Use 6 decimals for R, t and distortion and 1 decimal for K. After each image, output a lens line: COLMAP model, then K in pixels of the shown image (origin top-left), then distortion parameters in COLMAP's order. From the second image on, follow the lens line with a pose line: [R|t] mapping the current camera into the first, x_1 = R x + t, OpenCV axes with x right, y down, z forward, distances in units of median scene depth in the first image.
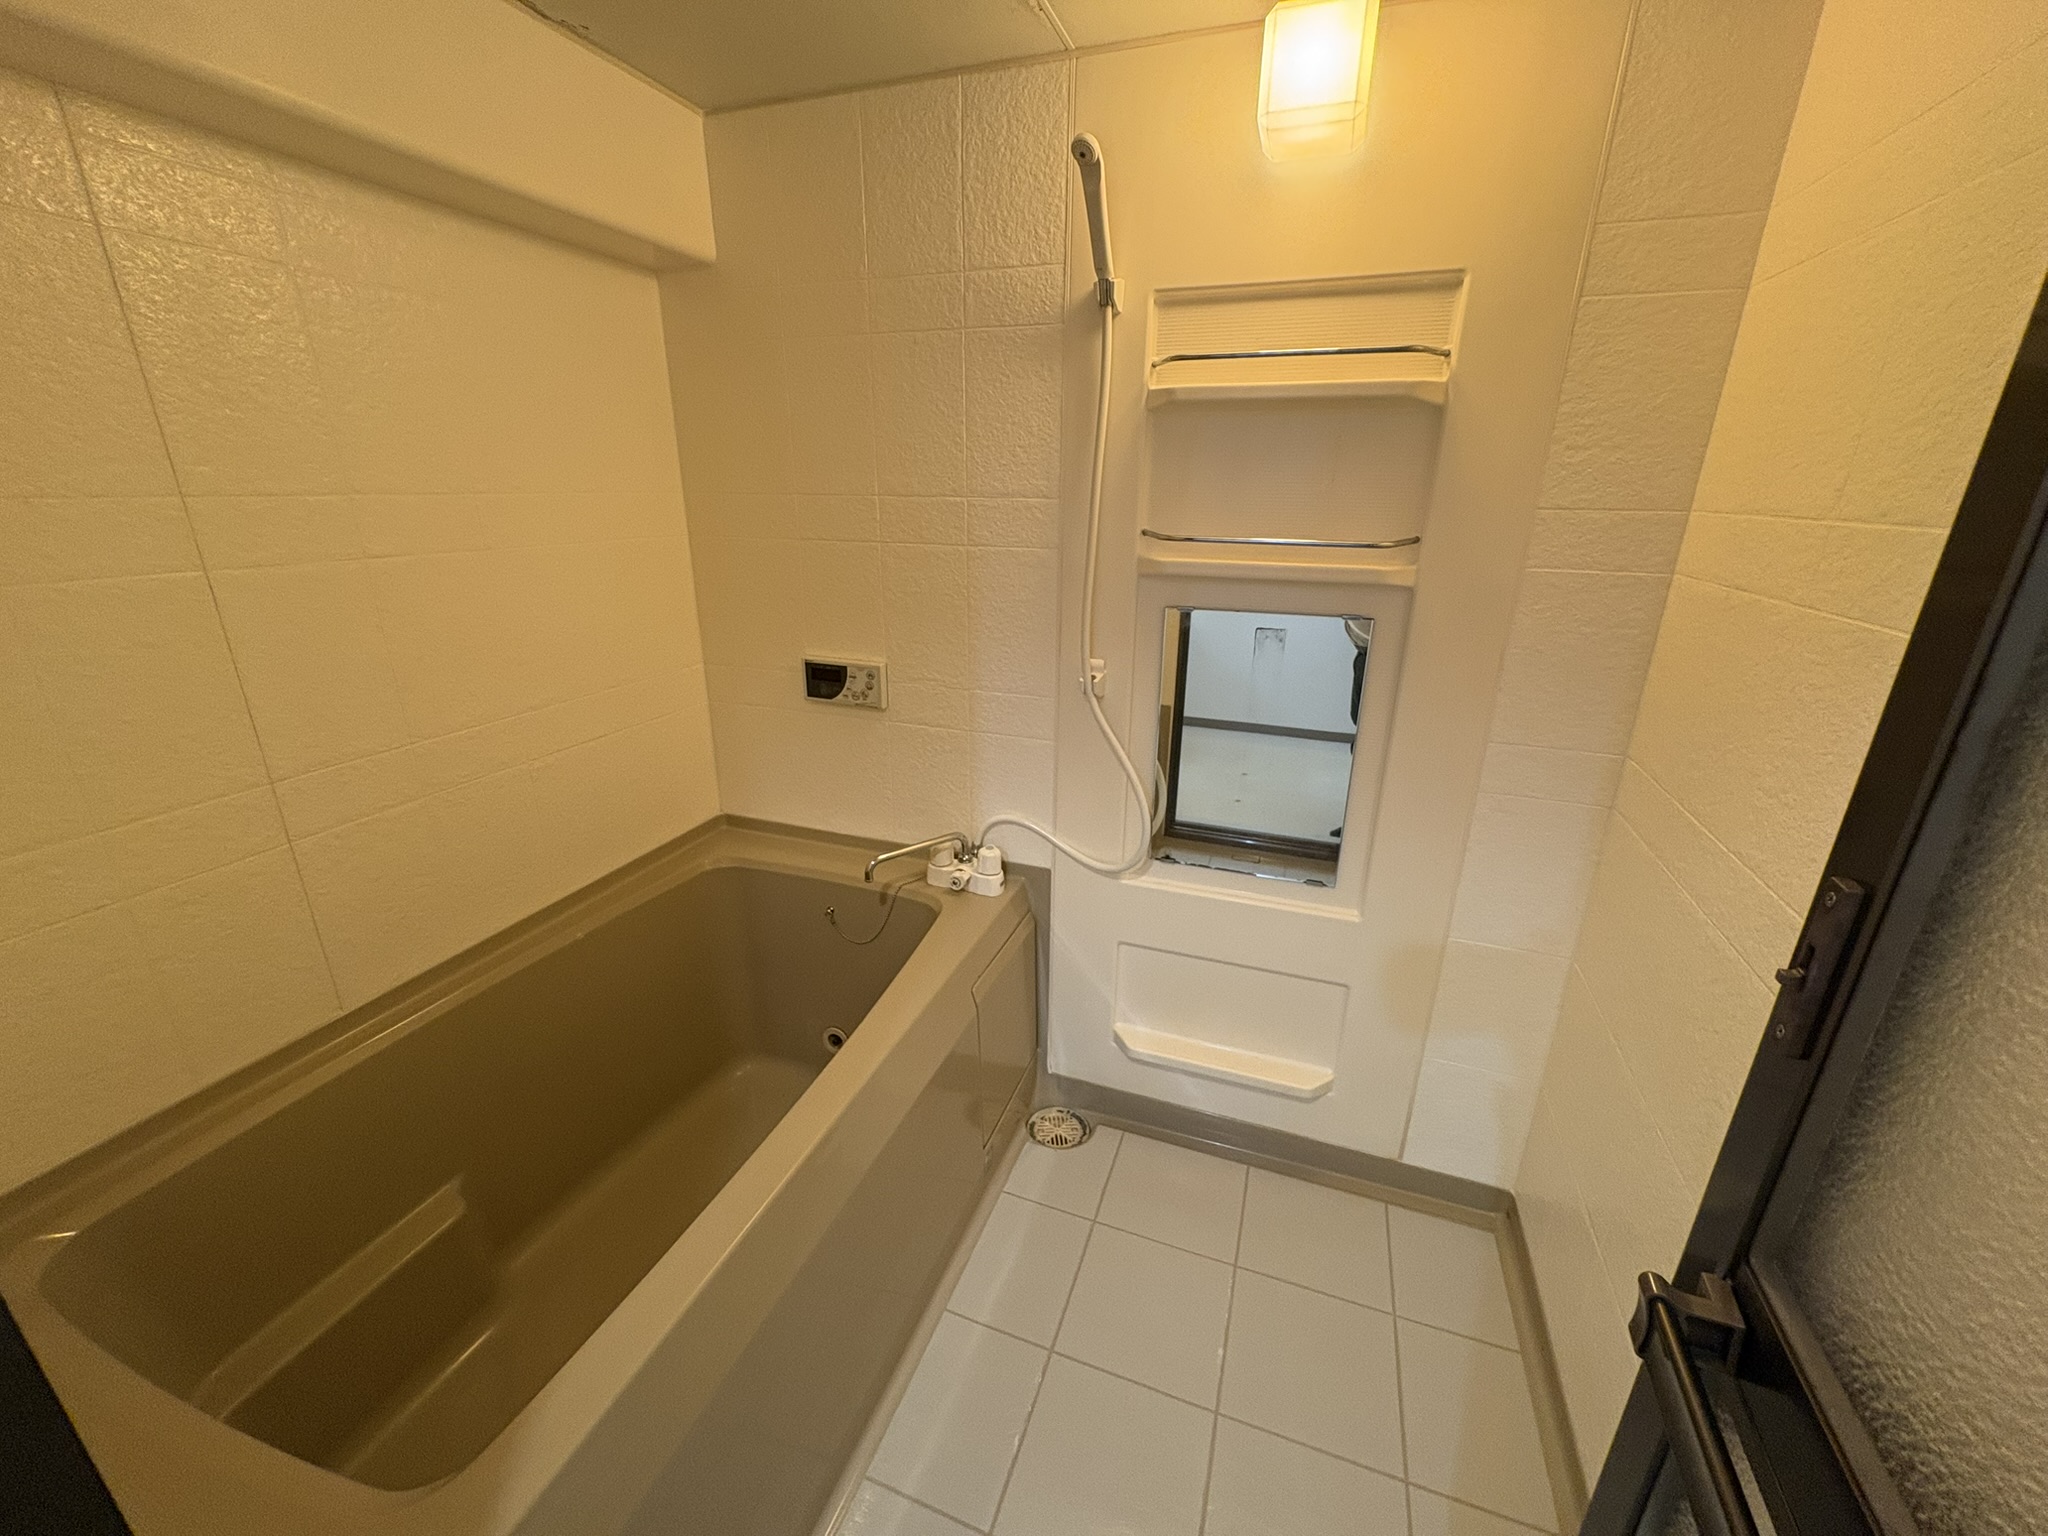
lens RADIAL K [[816.5, 0, 1023.9], [0, 816.5, 774.3], [0, 0, 1]] dist [-0.000726, 0.000622]
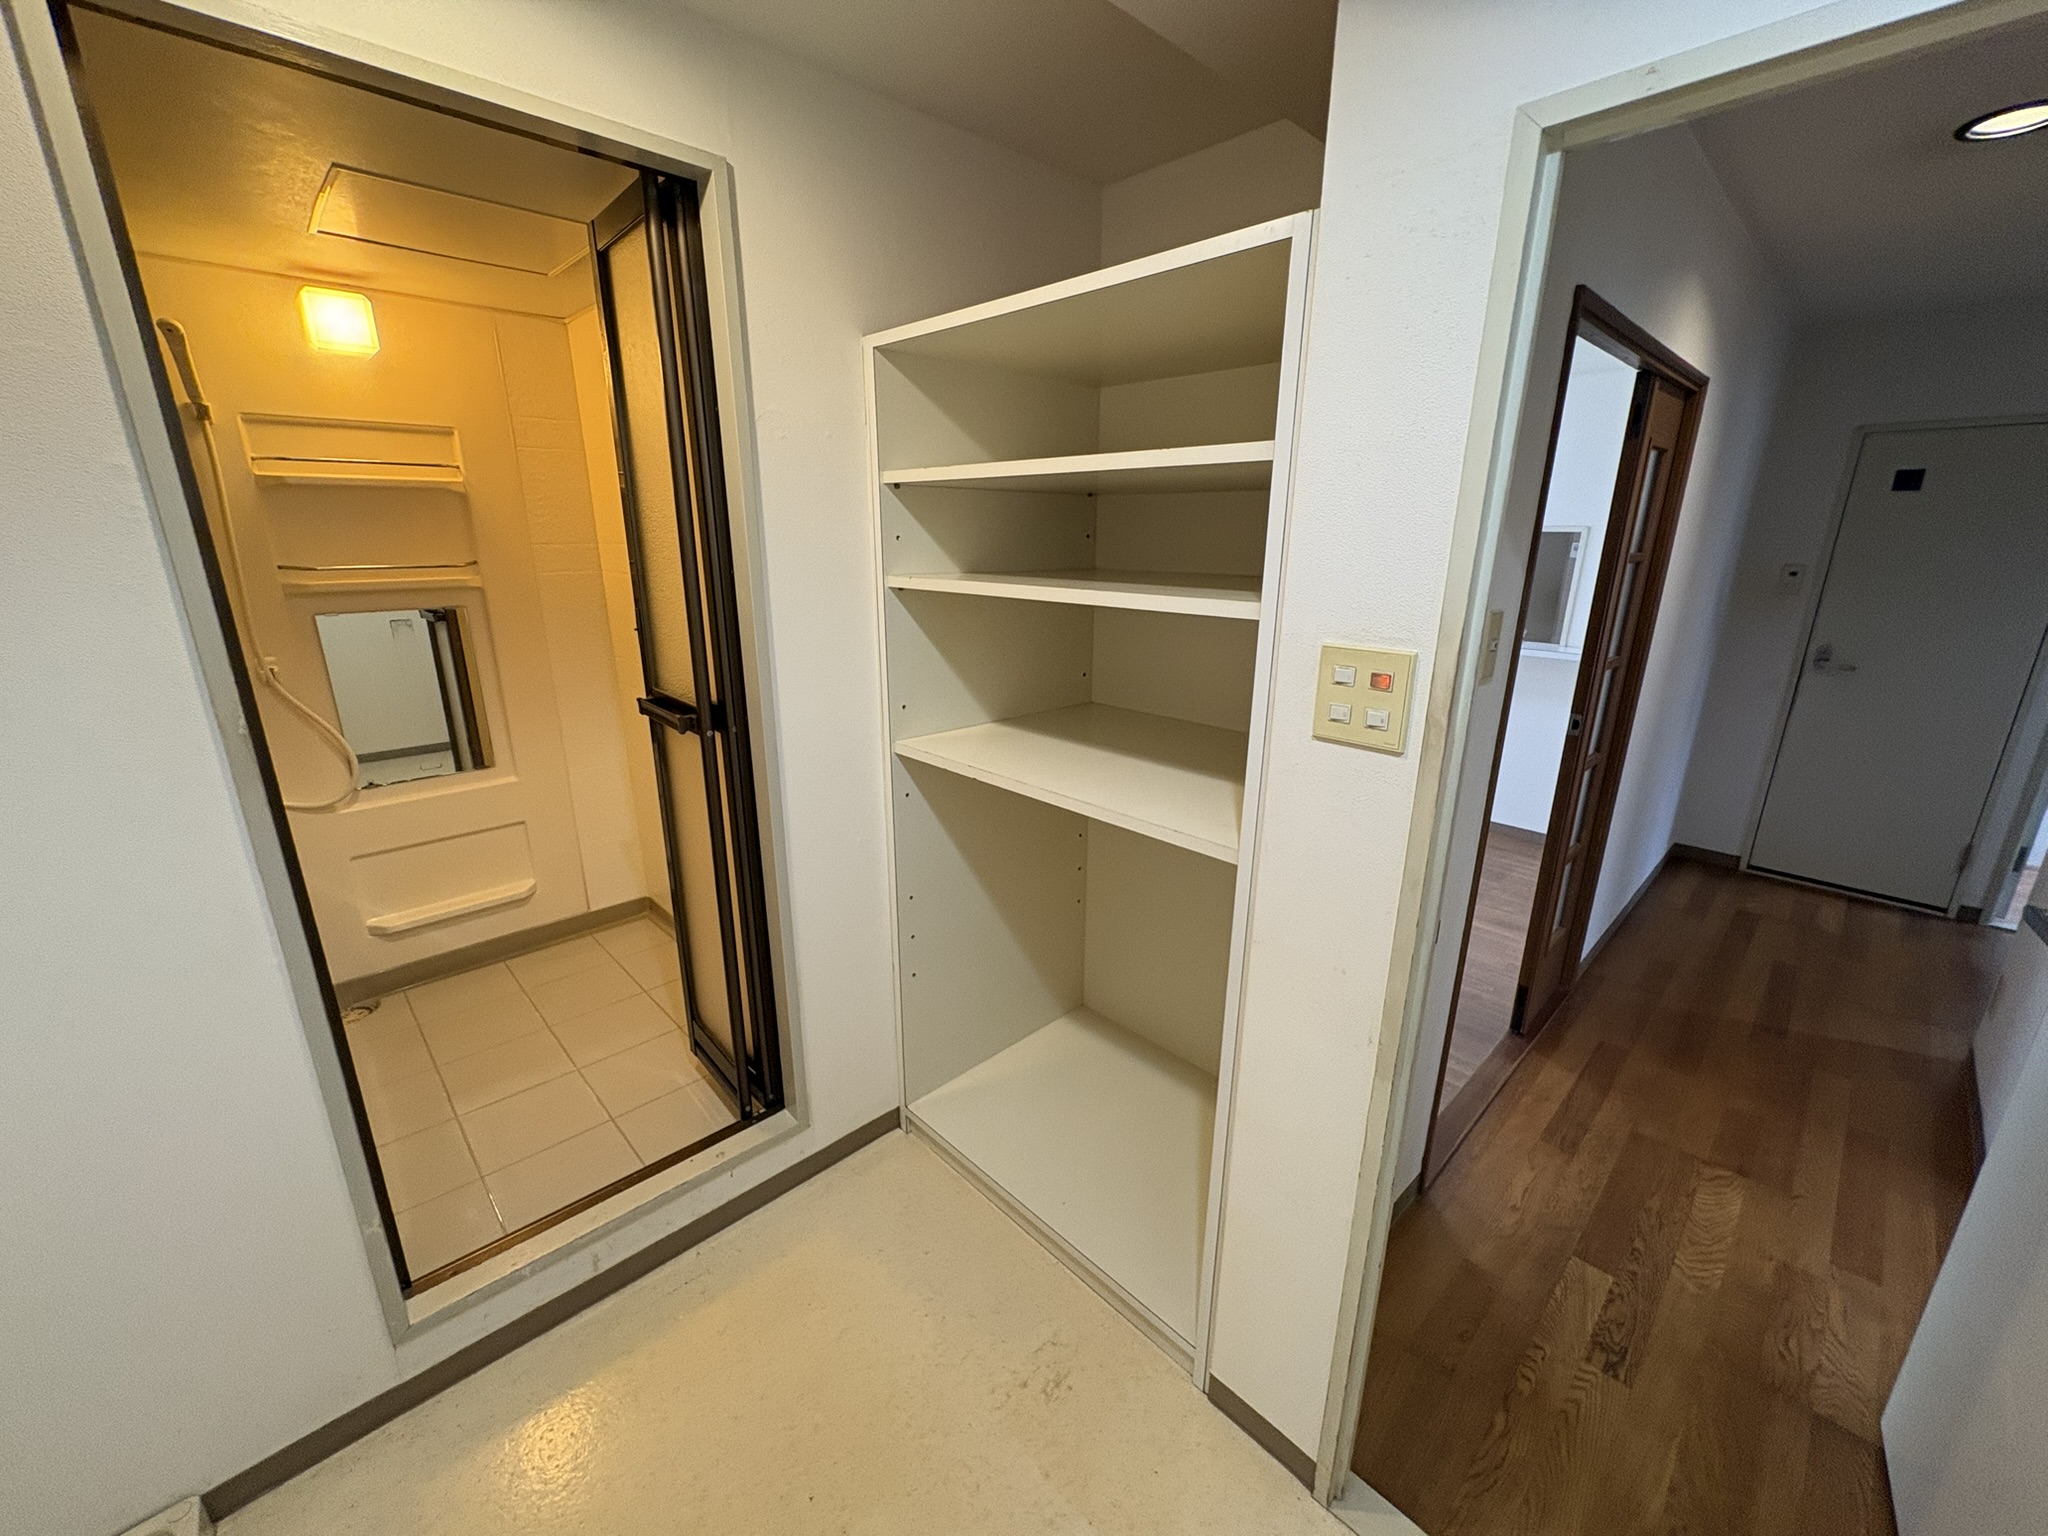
lens RADIAL K [[816.5, 0, 1020.3], [0, 816.5, 770.3], [0, 0, 1]] dist [-0.000726, 0.000622]
pose [[0.433738, -0.268446, 0.860121, -0.689580], [0.296238, 0.944006, 0.145241, 0.252567], [-0.850949, 0.191804, 0.488975, -0.857242]]
